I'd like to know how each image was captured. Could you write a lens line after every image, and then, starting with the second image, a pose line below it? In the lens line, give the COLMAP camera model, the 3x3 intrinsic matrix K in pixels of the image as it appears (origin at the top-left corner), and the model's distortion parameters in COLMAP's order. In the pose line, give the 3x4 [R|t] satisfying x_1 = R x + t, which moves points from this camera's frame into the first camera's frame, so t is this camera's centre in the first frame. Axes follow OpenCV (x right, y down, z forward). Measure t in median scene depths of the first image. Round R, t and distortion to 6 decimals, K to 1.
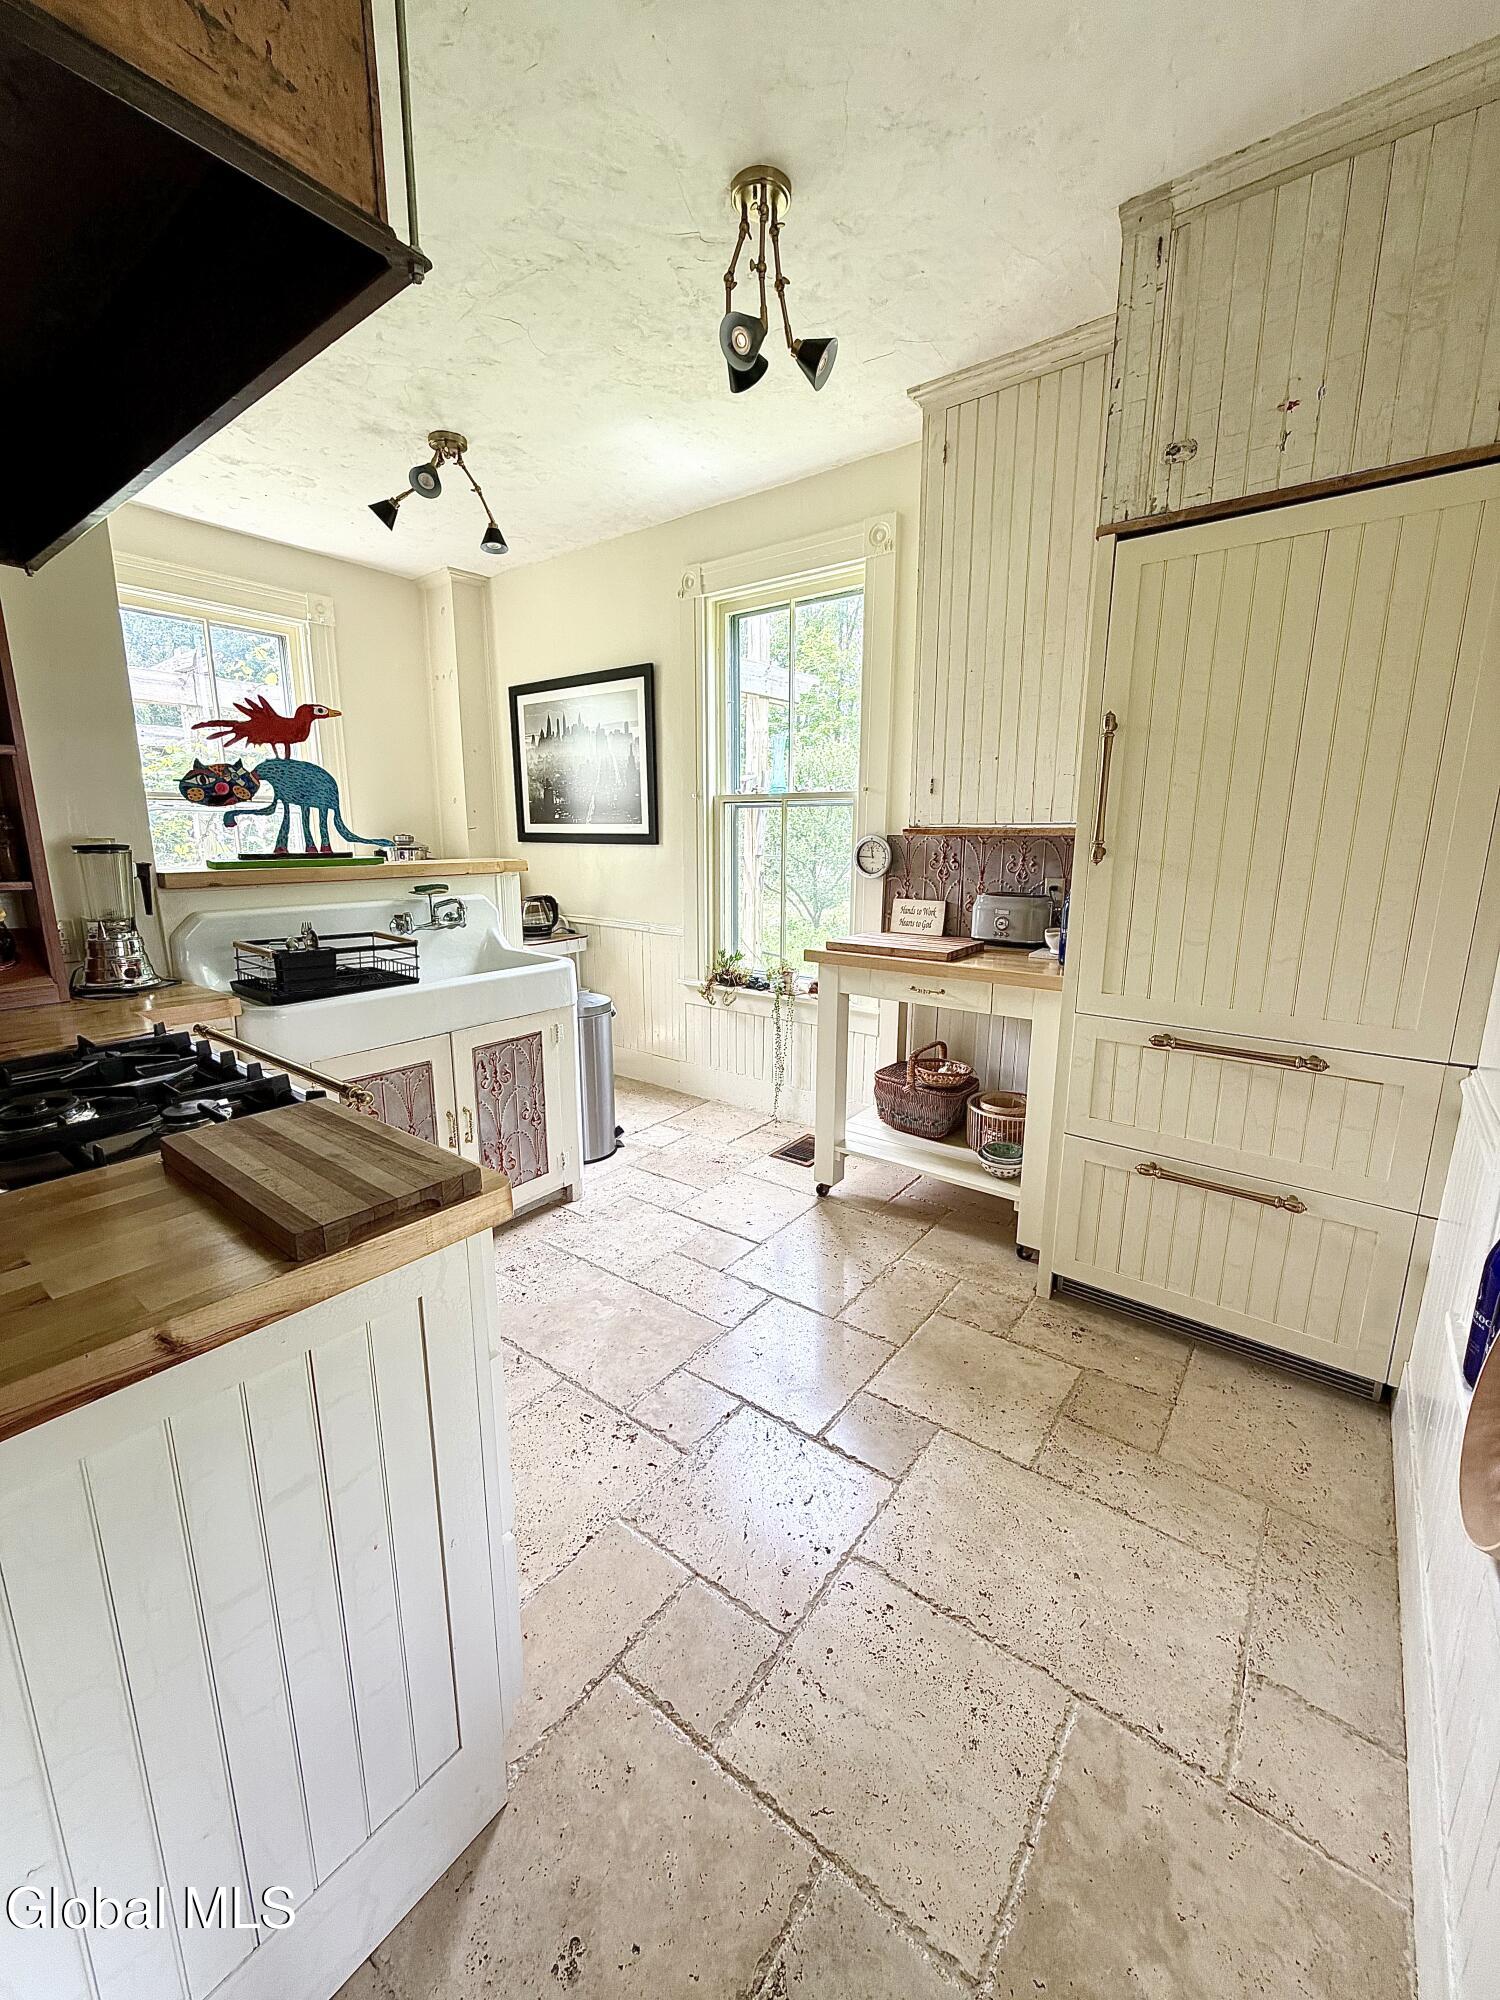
lens RADIAL K [[792.0, 0, 758.8], [0, 792.0, 998.2], [0, 0, 1]] dist [0.000289, -0.000950]
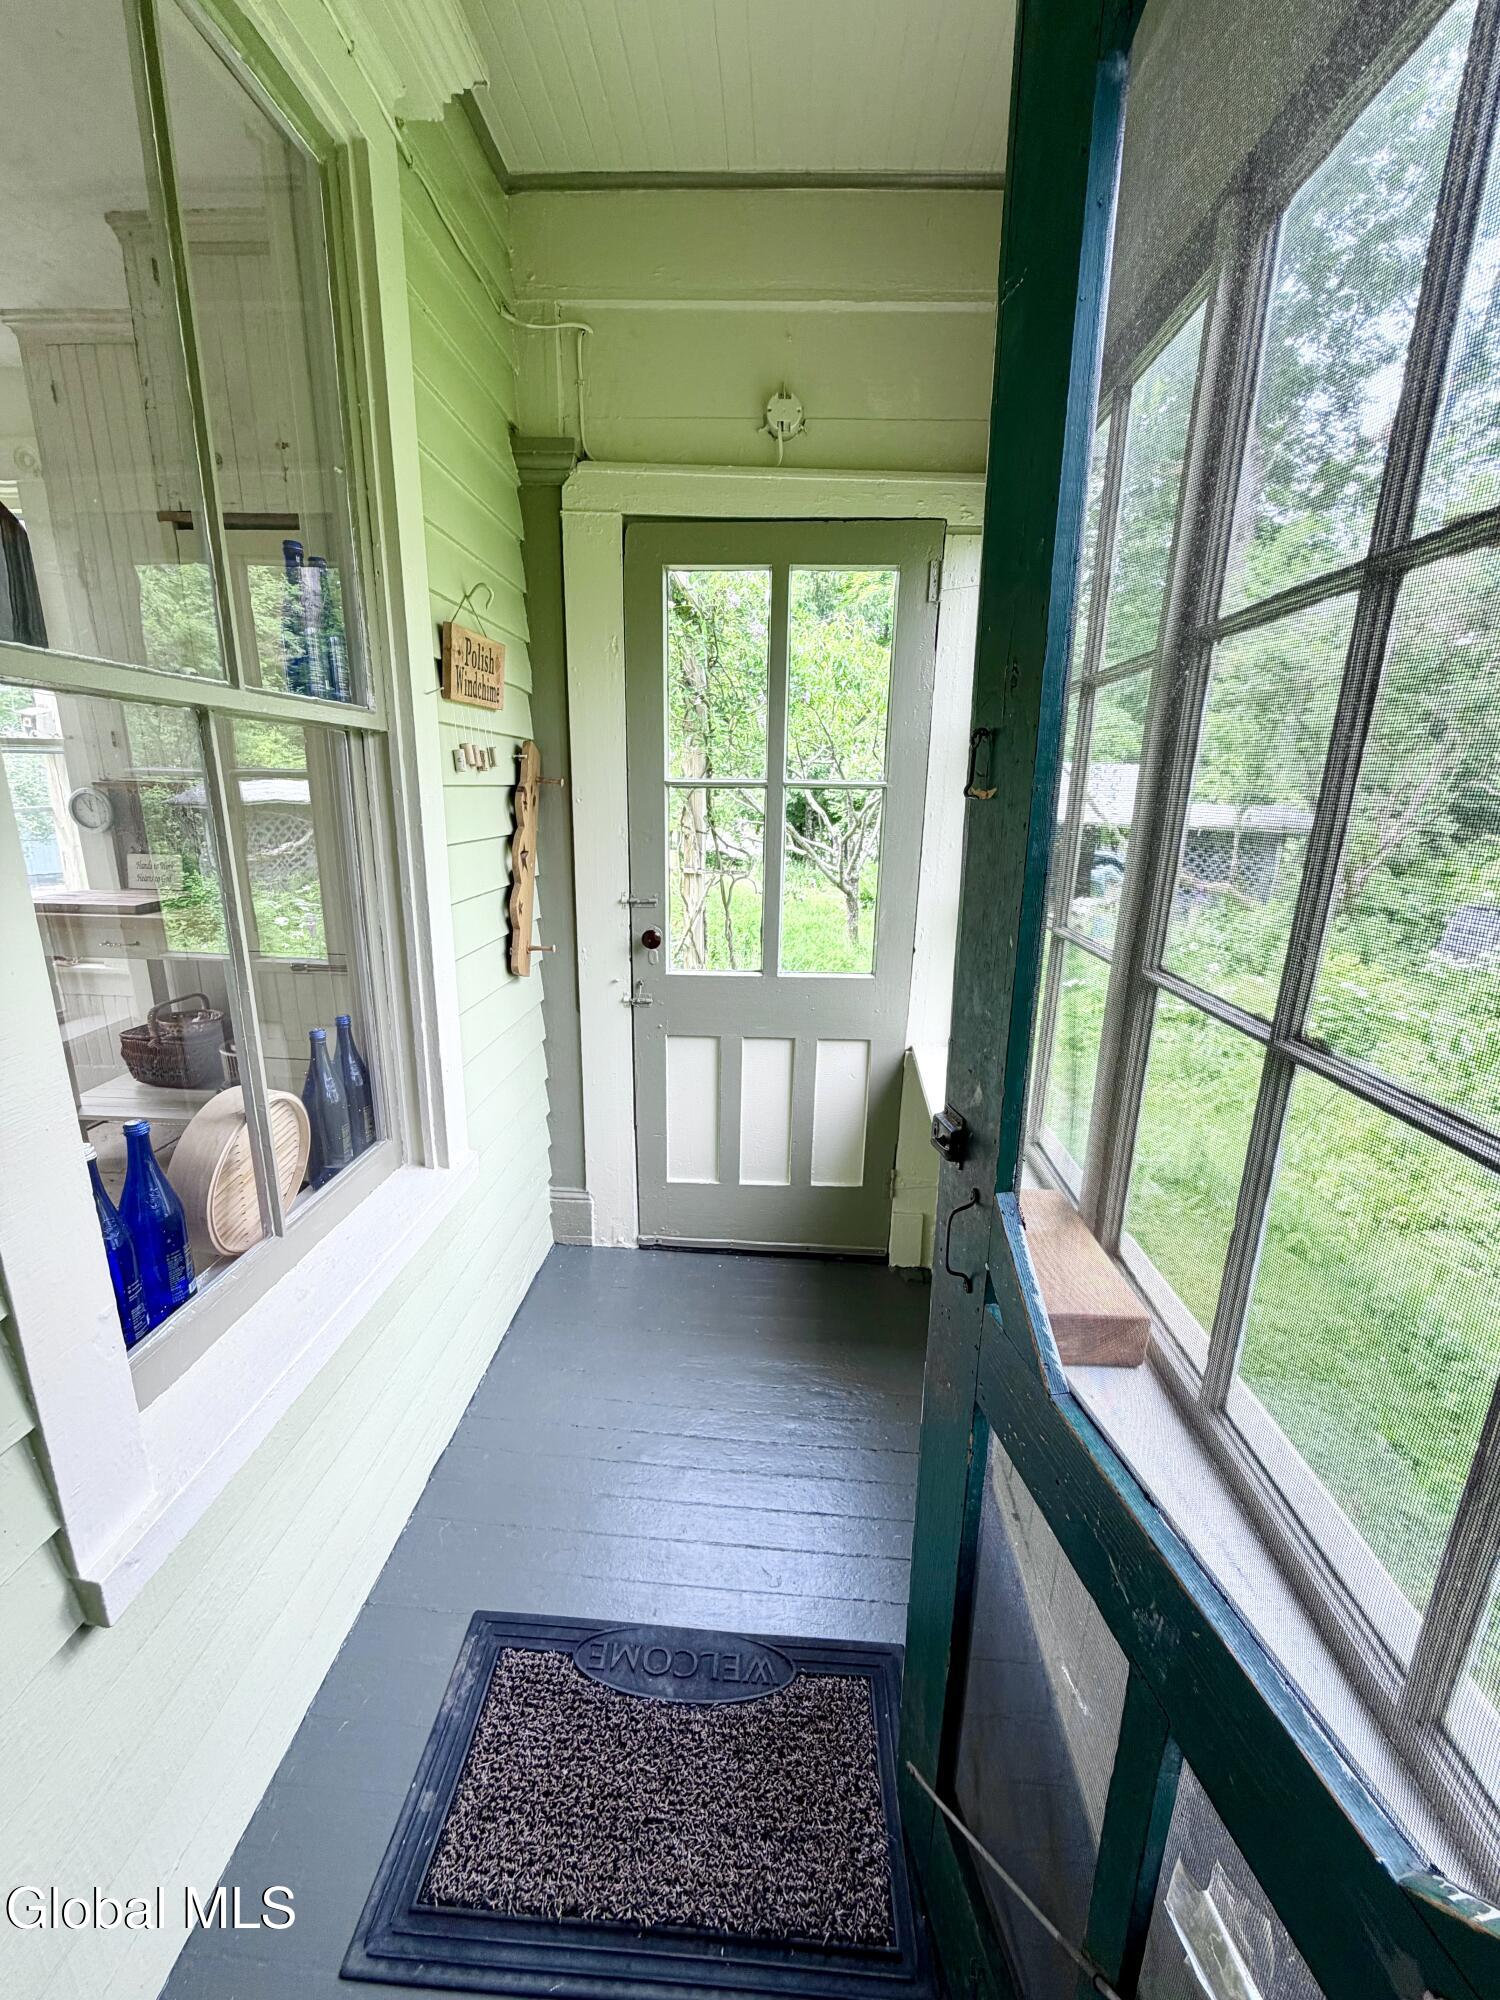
lens RADIAL K [[792.0, 0, 751.2], [0, 792.0, 995.7], [0, 0, 1]] dist [0.000289, -0.000950]
pose [[0.824202, -0.128571, 0.551507, 0.264176], [0.098896, 0.991599, 0.083372, 0.044622], [-0.557593, -0.014173, 0.829994, -0.254686]]
